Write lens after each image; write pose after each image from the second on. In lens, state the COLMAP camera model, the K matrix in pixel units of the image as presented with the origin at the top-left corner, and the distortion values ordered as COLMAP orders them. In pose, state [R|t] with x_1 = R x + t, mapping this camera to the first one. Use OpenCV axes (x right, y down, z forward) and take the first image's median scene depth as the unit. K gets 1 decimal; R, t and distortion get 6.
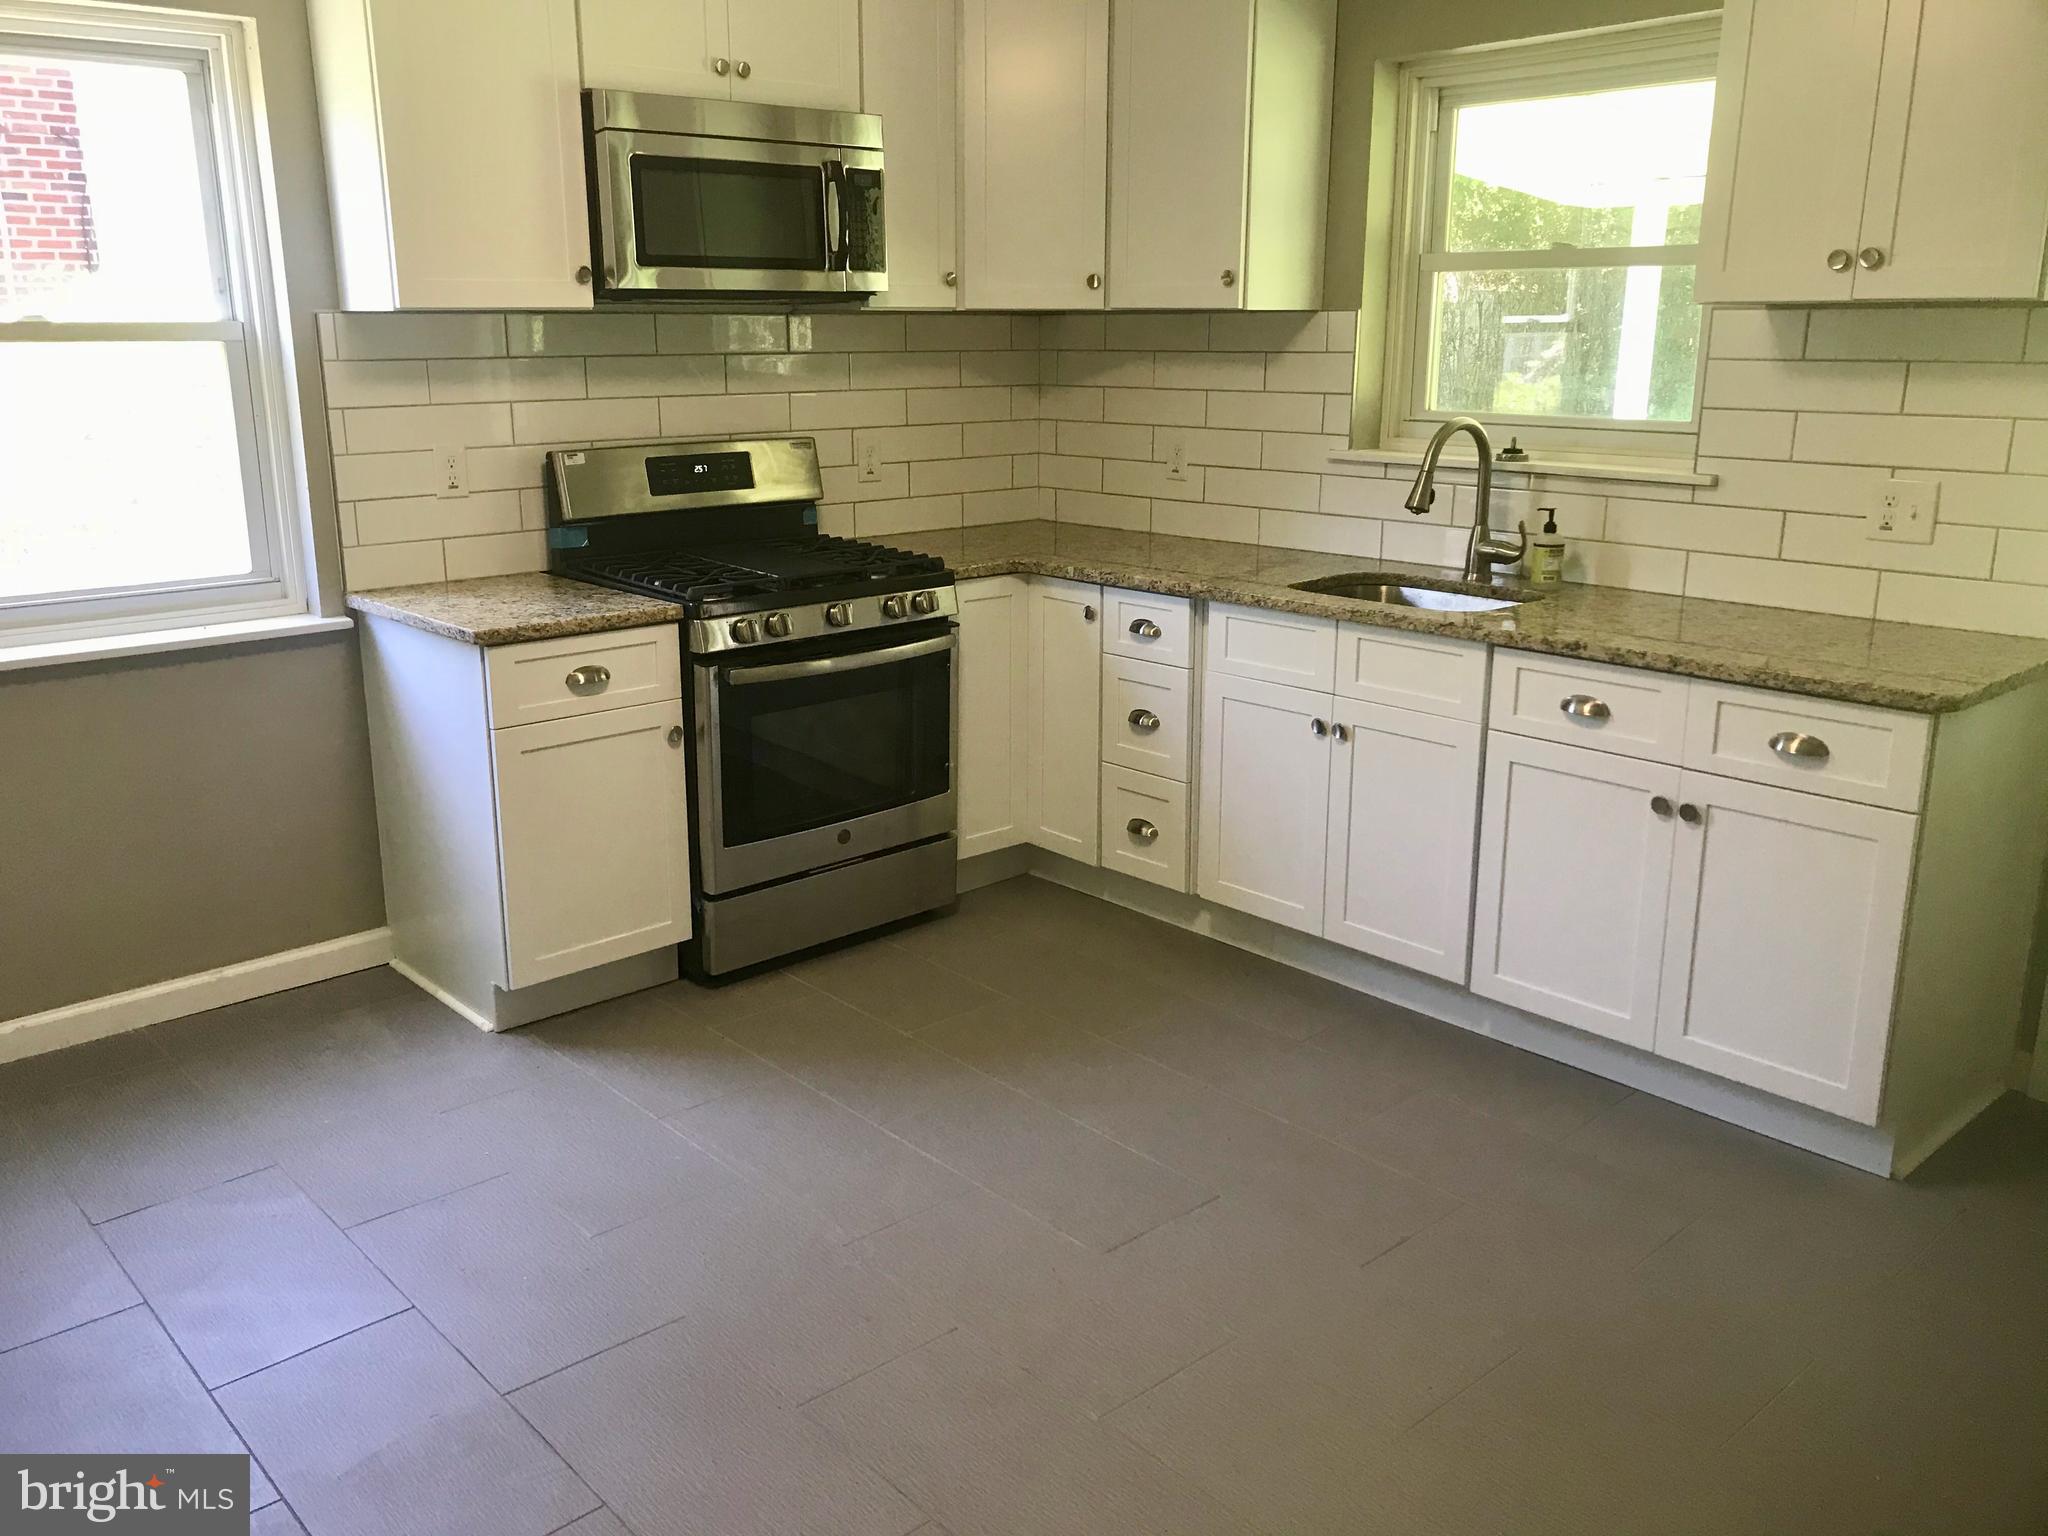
lens RADIAL K [[1659.3, 0, 1022.6], [0, 1659.3, 770.8], [0, 0, 1]] dist [-0.012041, -0.010581]
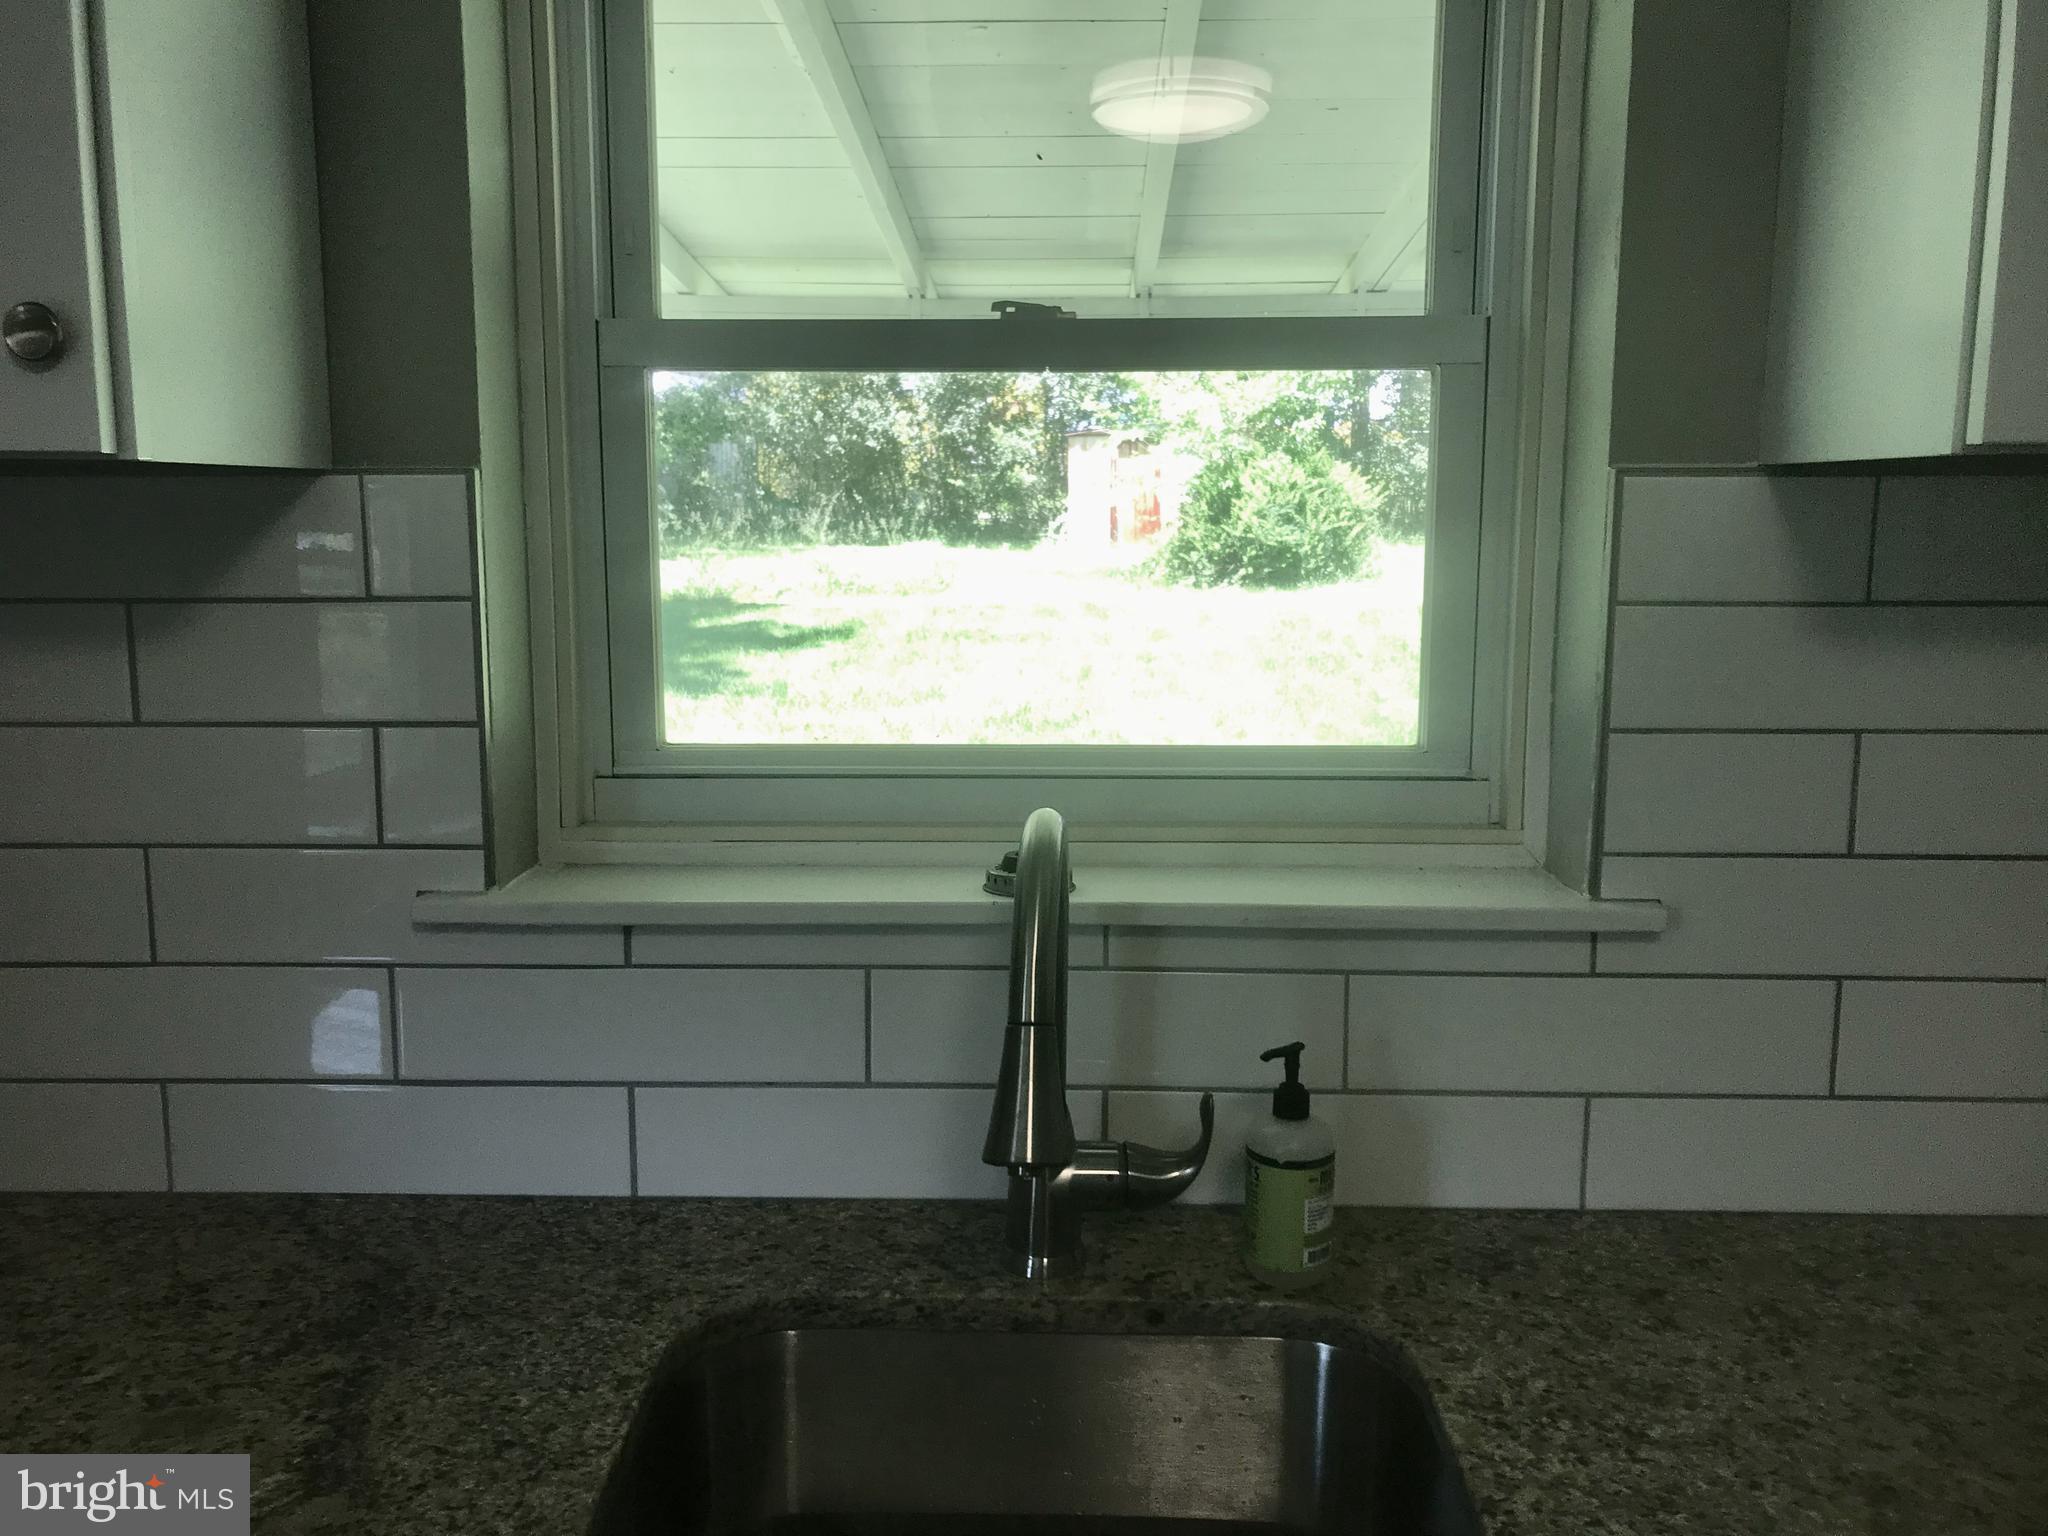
lens RADIAL K [[1659.3, 0, 1022.6], [0, 1659.3, 770.8], [0, 0, 1]] dist [-0.012041, -0.010581]
pose [[0.698228, -0.101029, 0.708710, 0.047560], [0.183069, 0.982272, -0.040334, -0.212735], [-0.692072, 0.157905, 0.704346, 0.801056]]
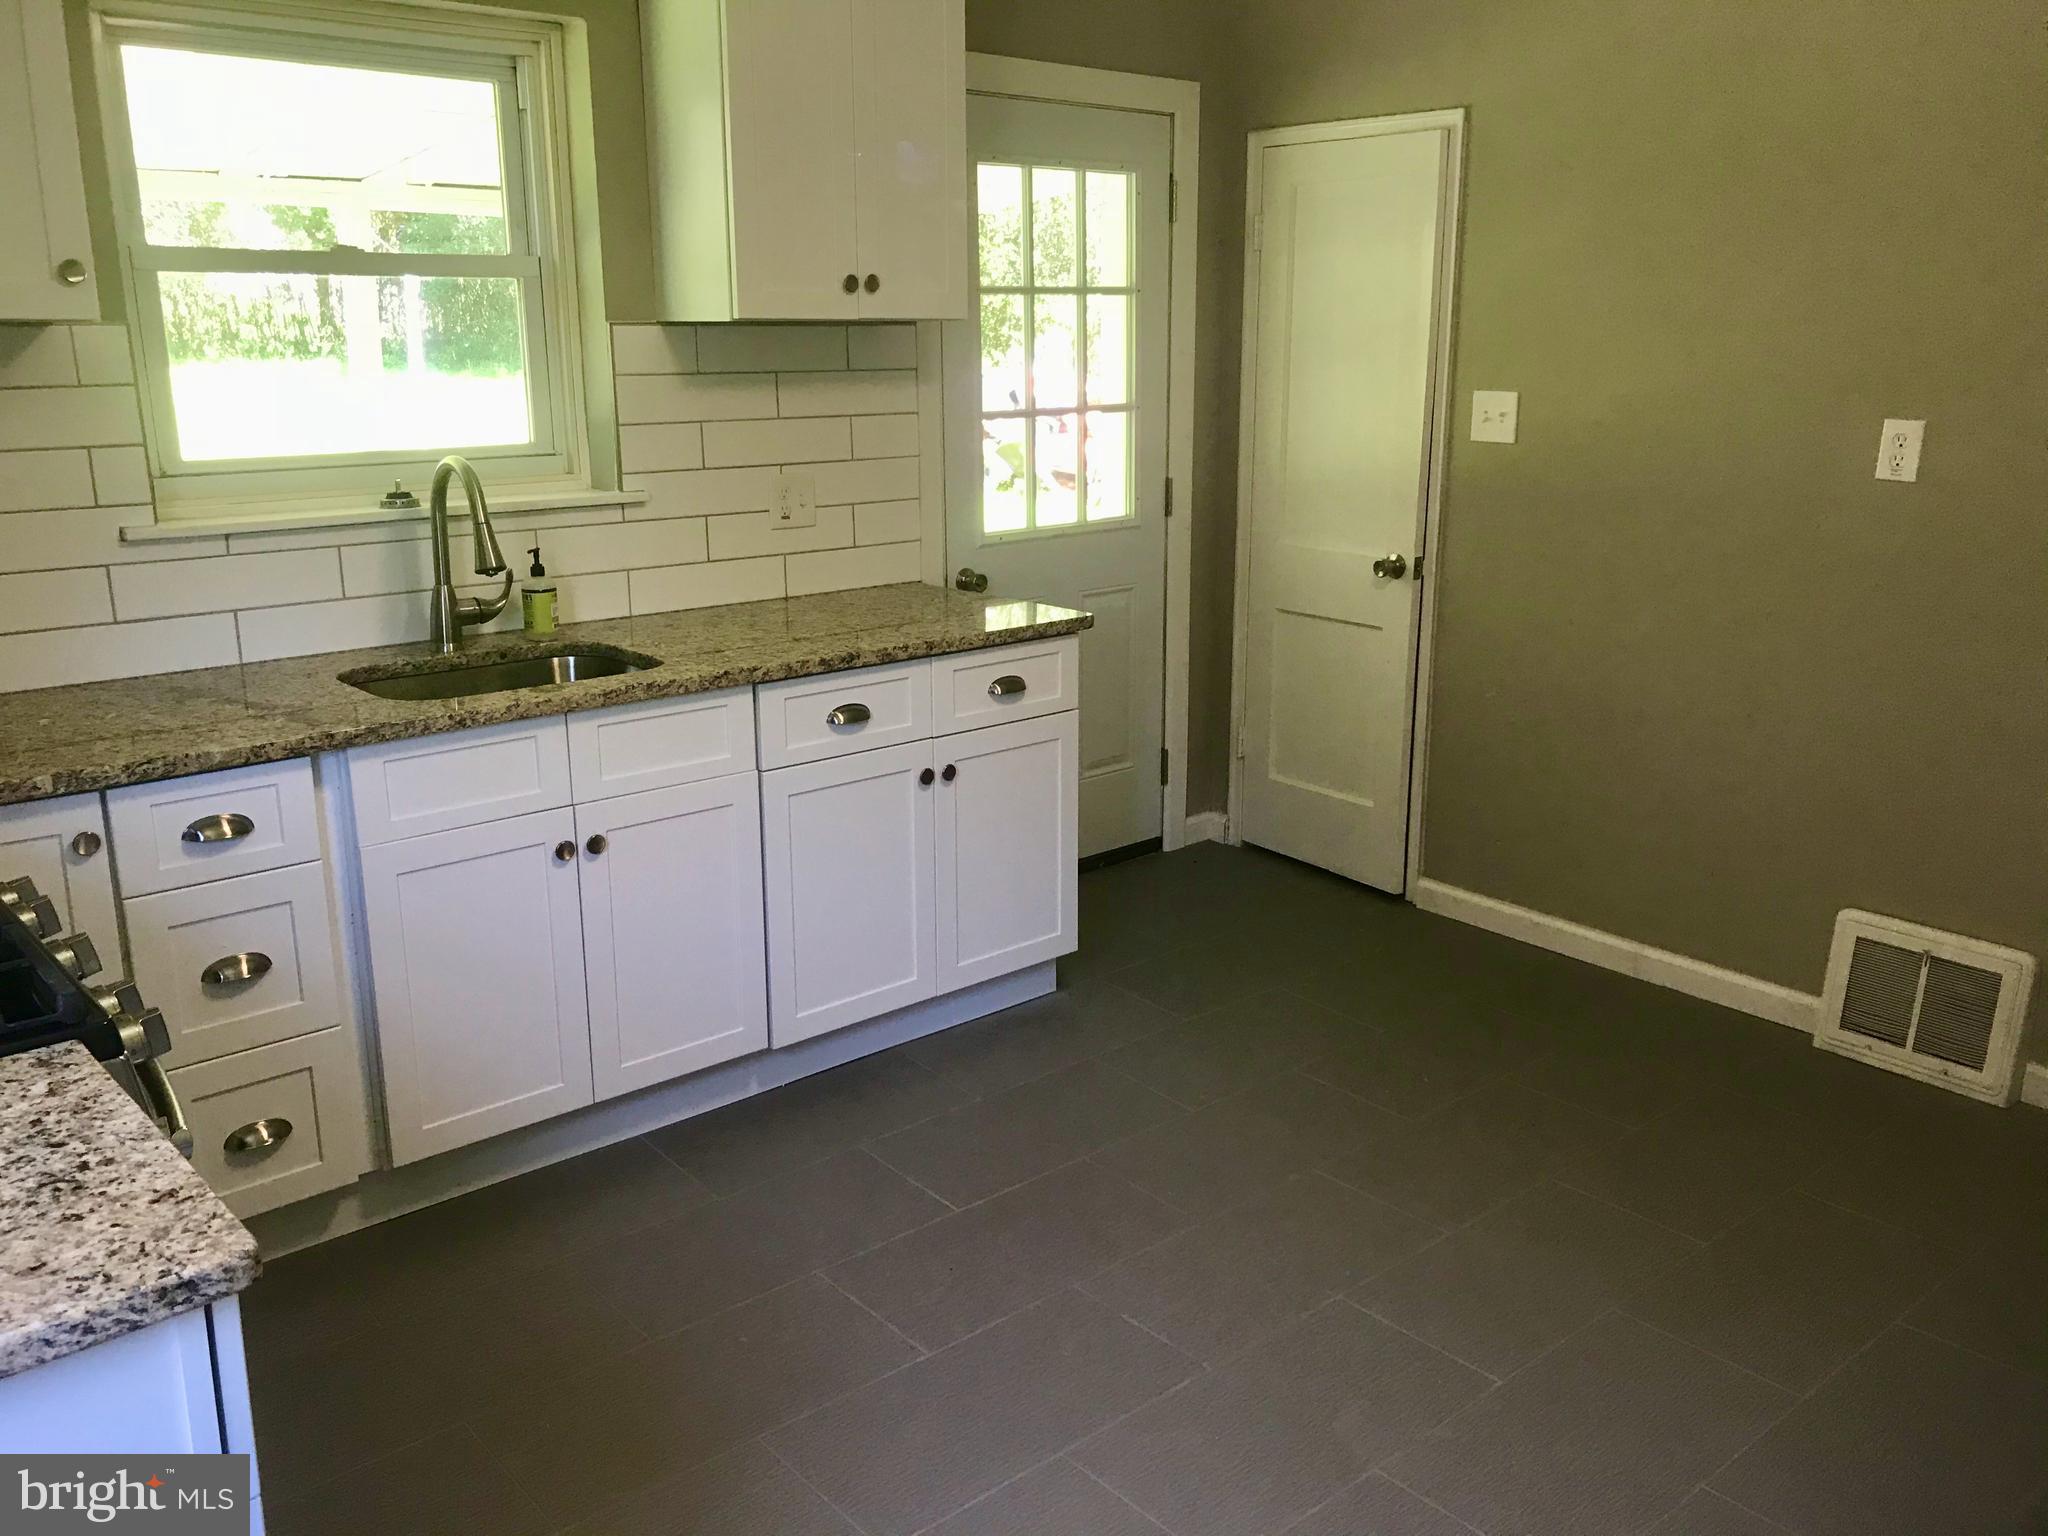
lens RADIAL K [[1659.3, 0, 1022.6], [0, 1659.3, 770.8], [0, 0, 1]] dist [-0.012041, -0.010581]
pose [[0.024609, -0.252053, 0.967400, -0.569111], [0.261678, 0.935578, 0.237106, -0.191766], [-0.964842, 0.247312, 0.088980, 0.708012]]
